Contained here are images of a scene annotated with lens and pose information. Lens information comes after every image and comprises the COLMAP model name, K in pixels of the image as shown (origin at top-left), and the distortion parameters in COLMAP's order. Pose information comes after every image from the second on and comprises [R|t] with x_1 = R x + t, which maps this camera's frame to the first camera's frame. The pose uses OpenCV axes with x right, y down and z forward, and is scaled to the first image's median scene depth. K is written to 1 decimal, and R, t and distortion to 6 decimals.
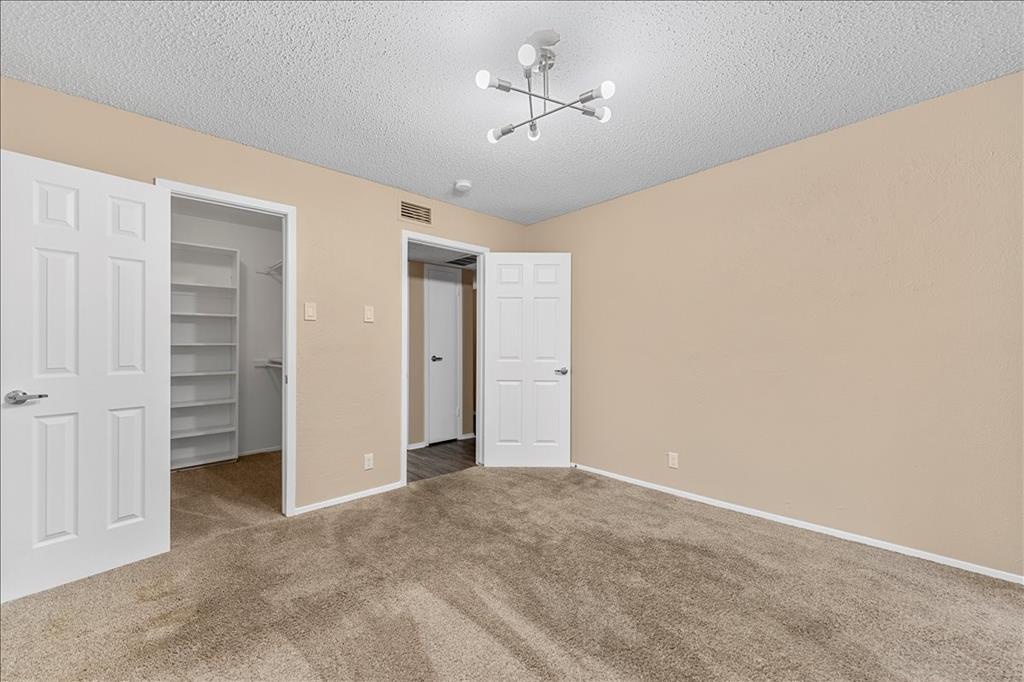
lens RADIAL K [[408.8, 0, 515.5], [0, 408.8, 338.3], [0, 0, 1]] dist [0.000617, 0.000486]
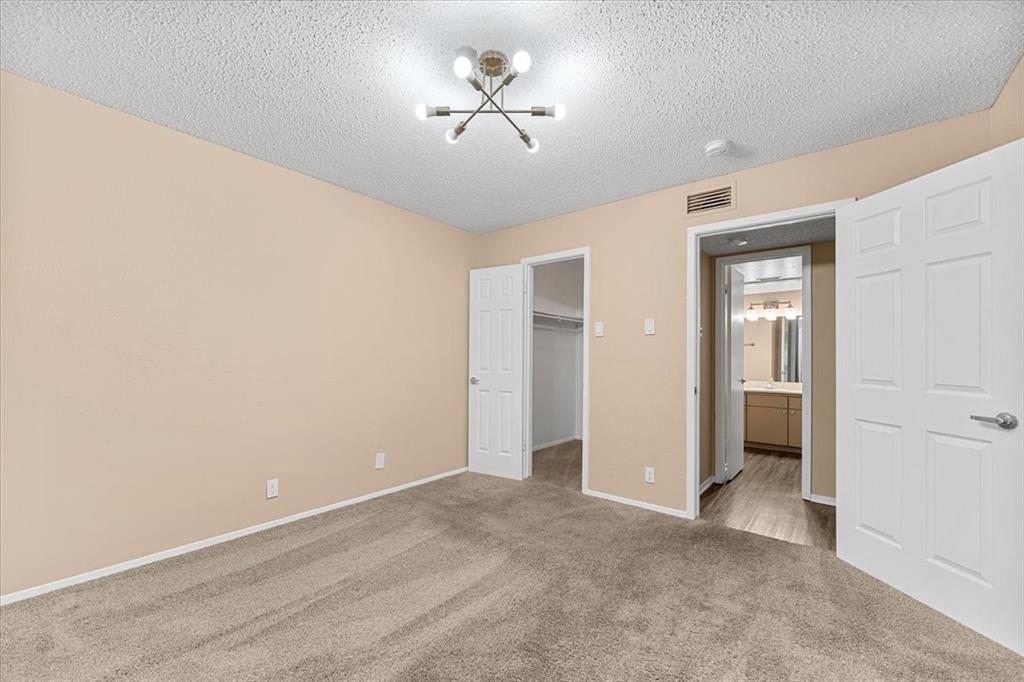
lens RADIAL K [[408.8, 0, 507.9], [0, 408.8, 349.3], [0, 0, 1]] dist [0.000617, 0.000486]
pose [[0.128502, -0.019308, -0.991521, 0.641305], [0.009602, 0.999788, -0.018224, 0.011668], [0.991663, -0.007179, 0.128660, 0.582469]]
